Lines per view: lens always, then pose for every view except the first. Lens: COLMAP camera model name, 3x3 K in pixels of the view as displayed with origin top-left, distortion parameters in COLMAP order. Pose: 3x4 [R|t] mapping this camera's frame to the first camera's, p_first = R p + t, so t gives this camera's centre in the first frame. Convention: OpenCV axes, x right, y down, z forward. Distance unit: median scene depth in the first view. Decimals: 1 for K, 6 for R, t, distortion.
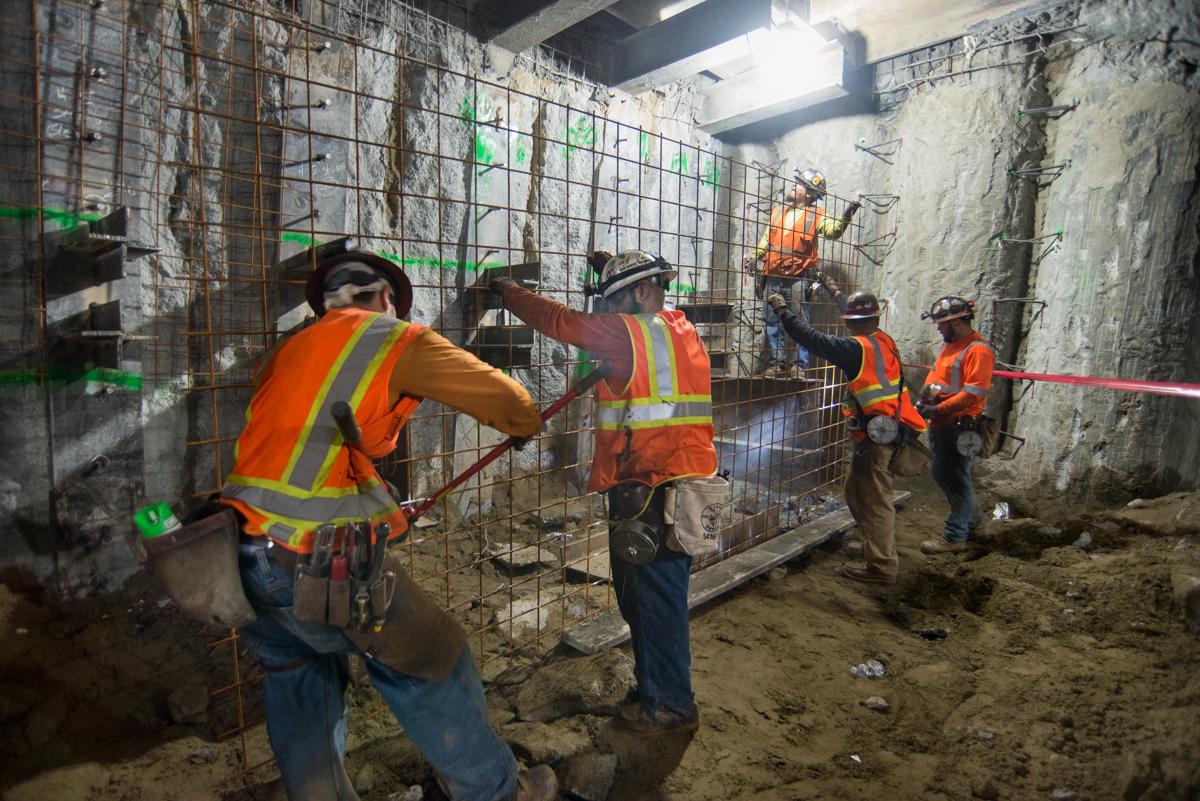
lens RADIAL K [[648.8, 0, 600.0], [0, 648.8, 400.5], [0, 0, 1]] dist [-0.035155, -0.000148]
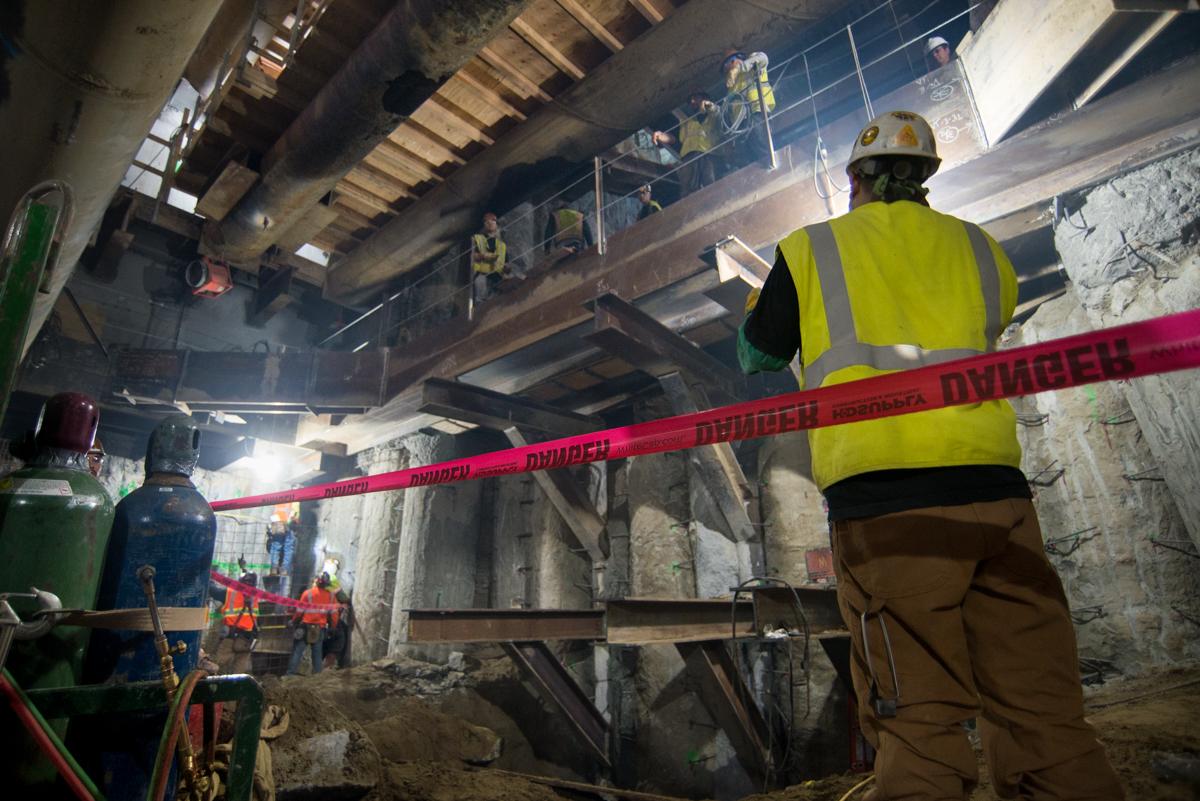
lens RADIAL K [[648.8, 0, 600.0], [0, 648.8, 400.5], [0, 0, 1]] dist [-0.035155, -0.000148]
pose [[0.998225, -0.014222, 0.057835, 1.203865], [0.035400, 0.922602, -0.384125, 0.154427], [-0.047895, 0.385491, 0.921468, -1.124148]]
